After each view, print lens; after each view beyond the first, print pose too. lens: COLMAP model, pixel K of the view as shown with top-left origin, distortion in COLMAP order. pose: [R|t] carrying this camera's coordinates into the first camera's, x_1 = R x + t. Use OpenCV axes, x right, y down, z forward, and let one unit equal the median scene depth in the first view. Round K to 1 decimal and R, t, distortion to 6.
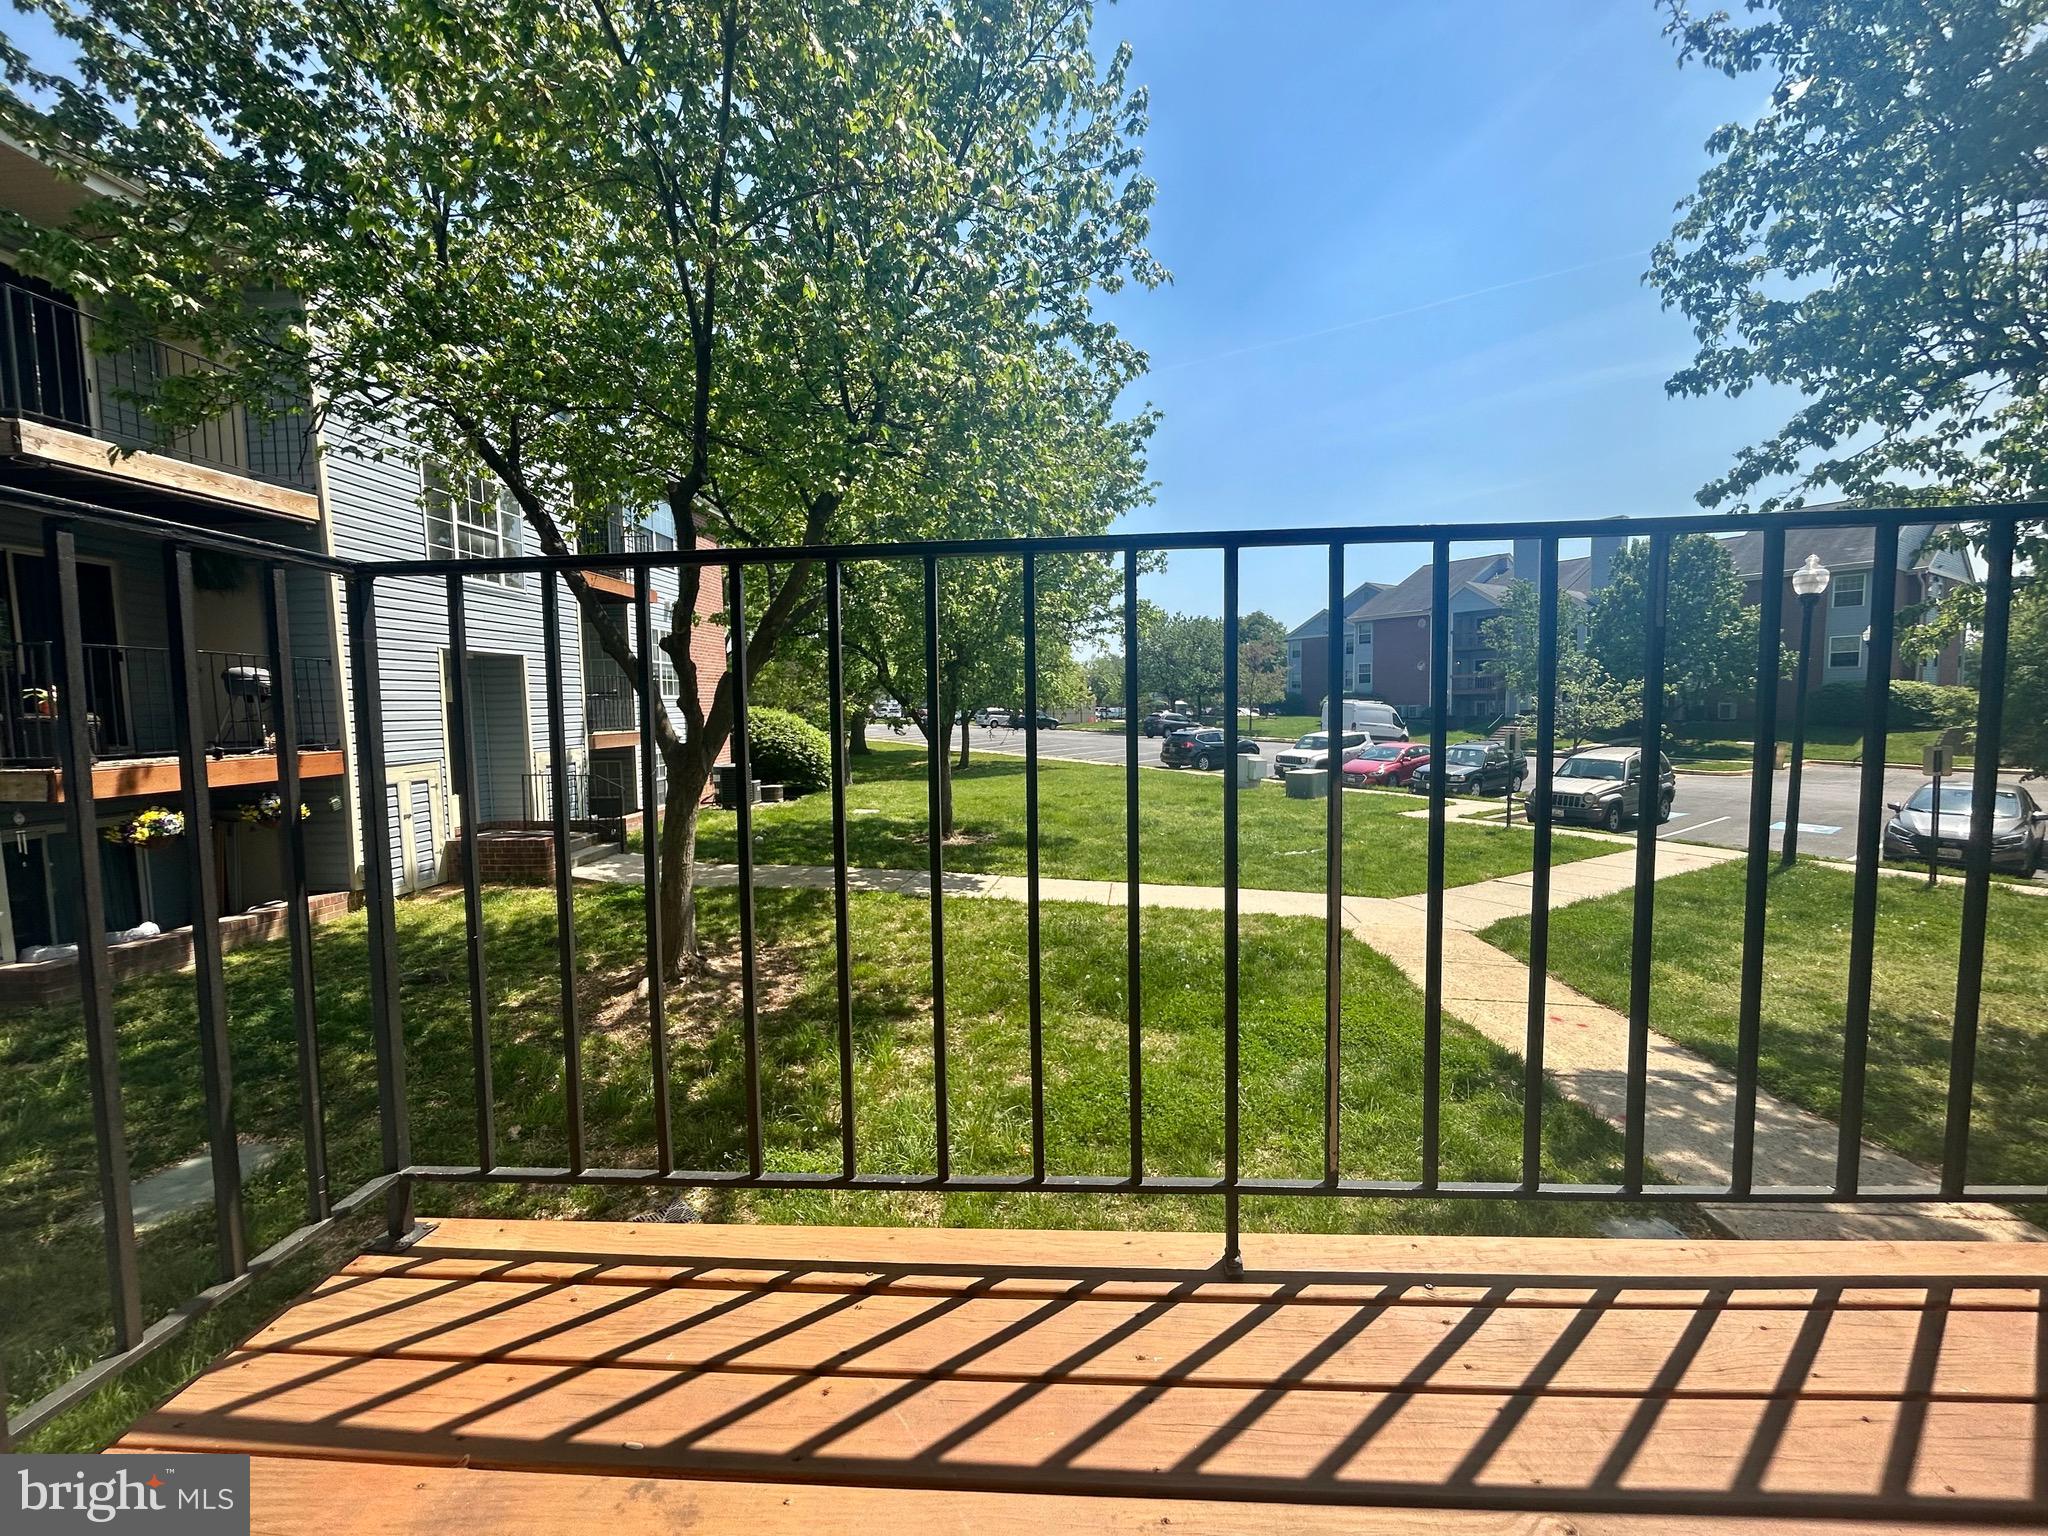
lens RADIAL K [[824.0, 0, 1024.0], [0, 824.0, 768.0], [0, 0, 1]] dist [0.002975, -0.002468]
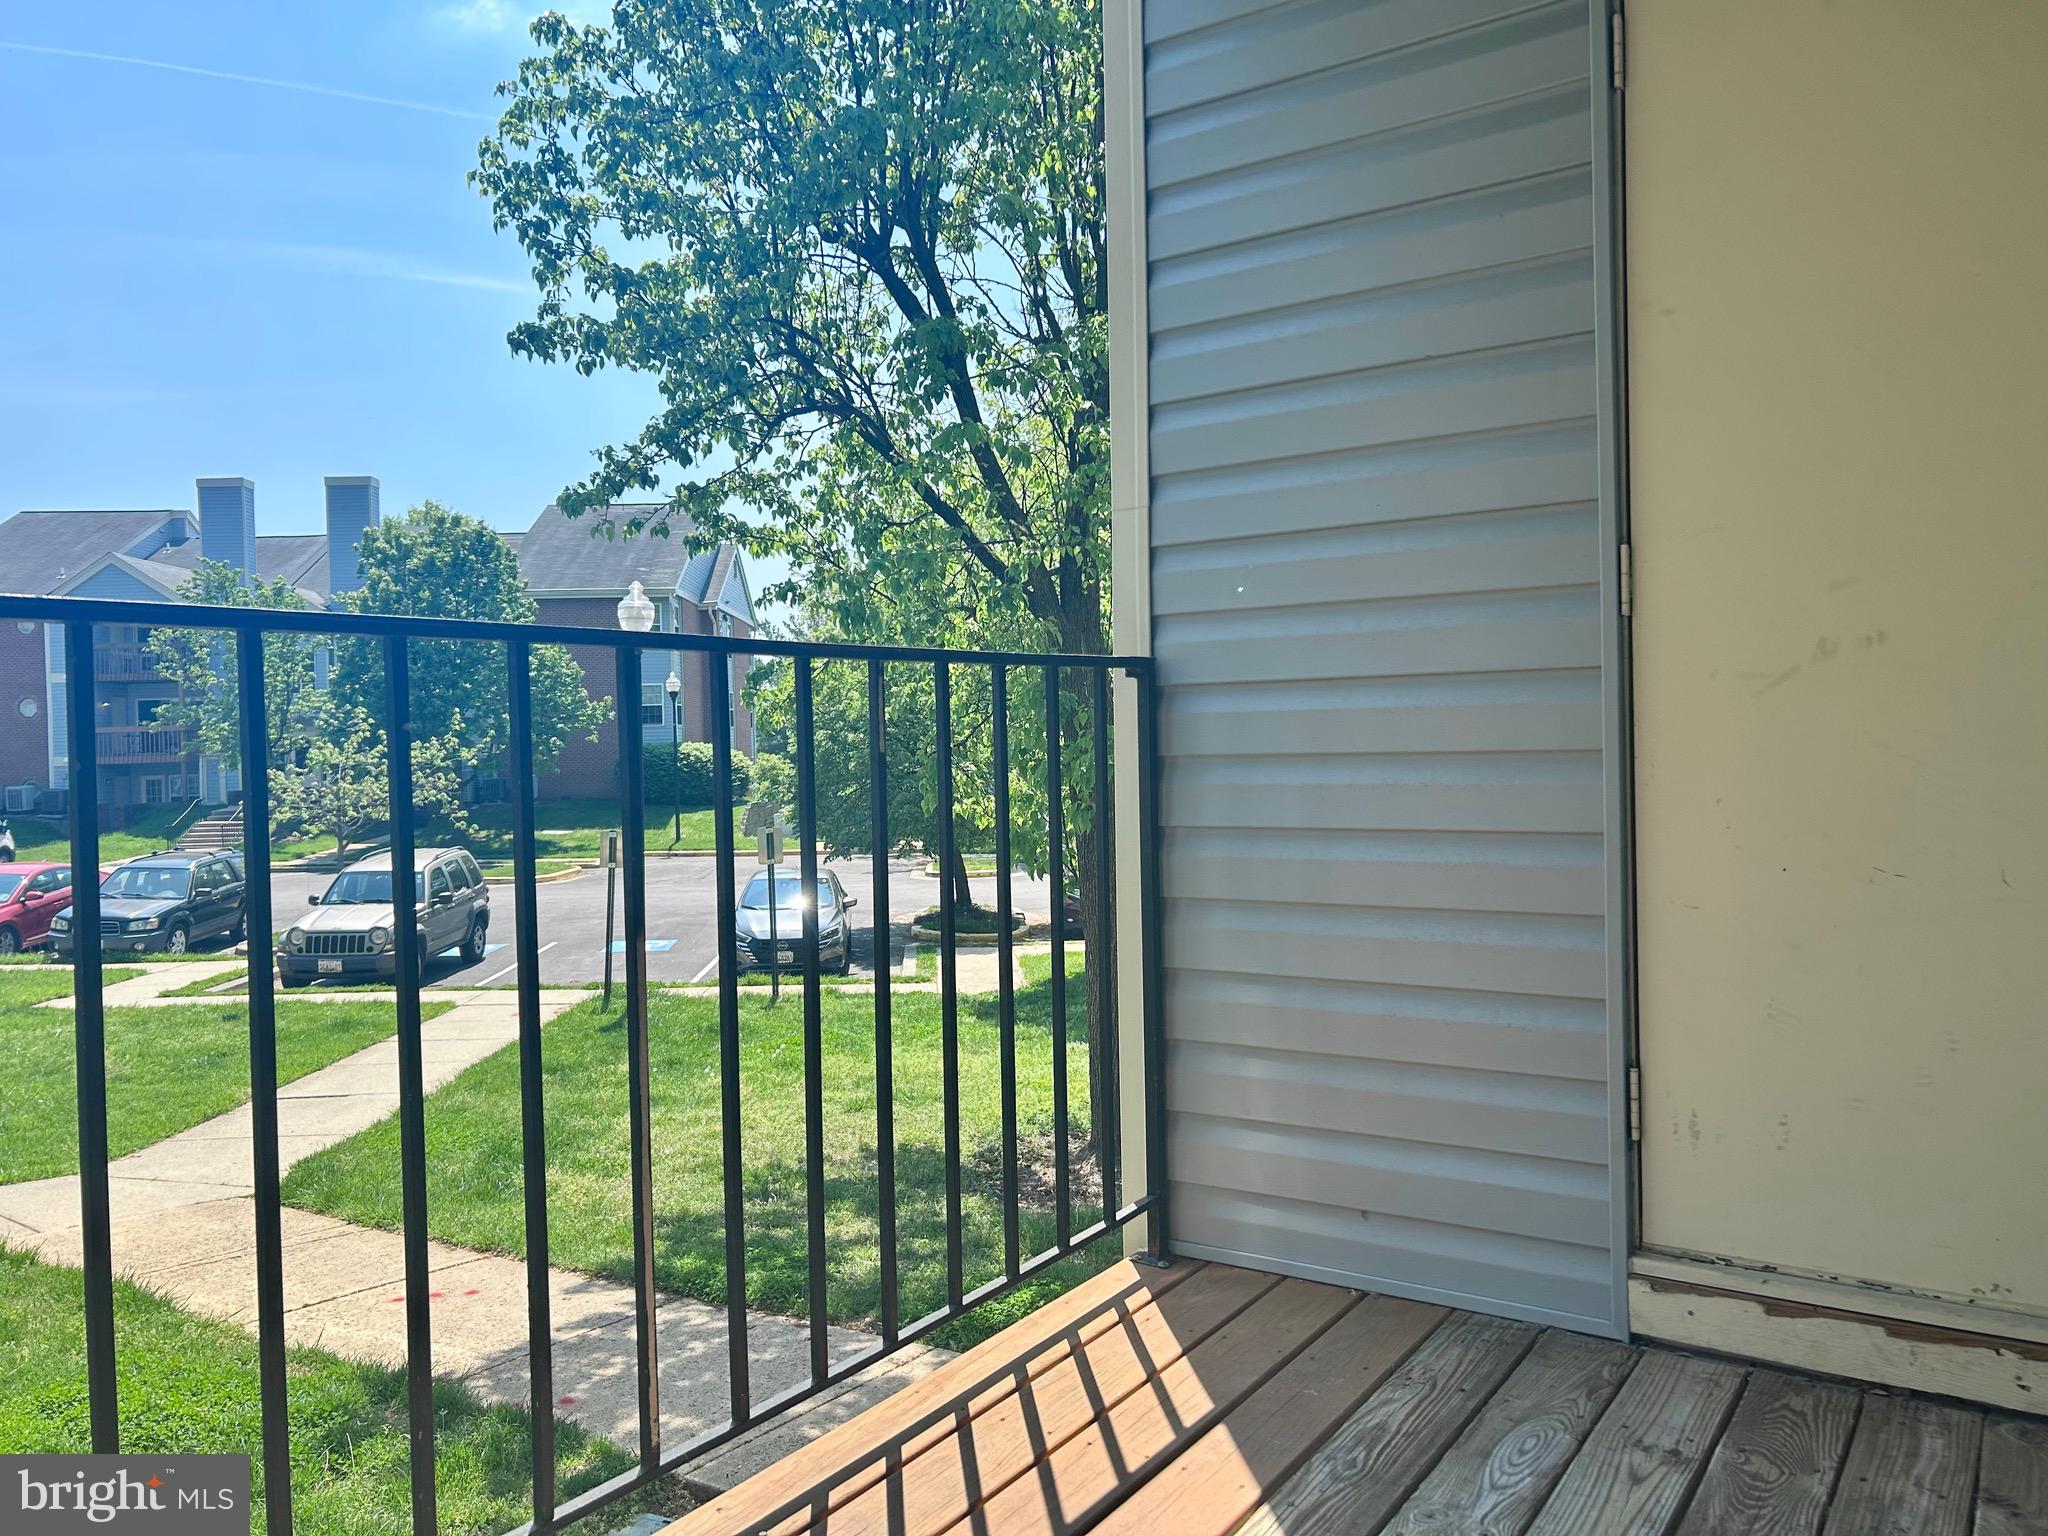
lens RADIAL K [[1584.5, 0, 1024.0], [0, 1584.5, 768.0], [0, 0, 1]] dist [-0.006418, -0.001355]
pose [[0.504513, -0.013100, 0.863305, -0.172014], [0.082832, 0.996007, -0.033293, -0.017446], [-0.859422, 0.088306, 0.503584, -0.025302]]
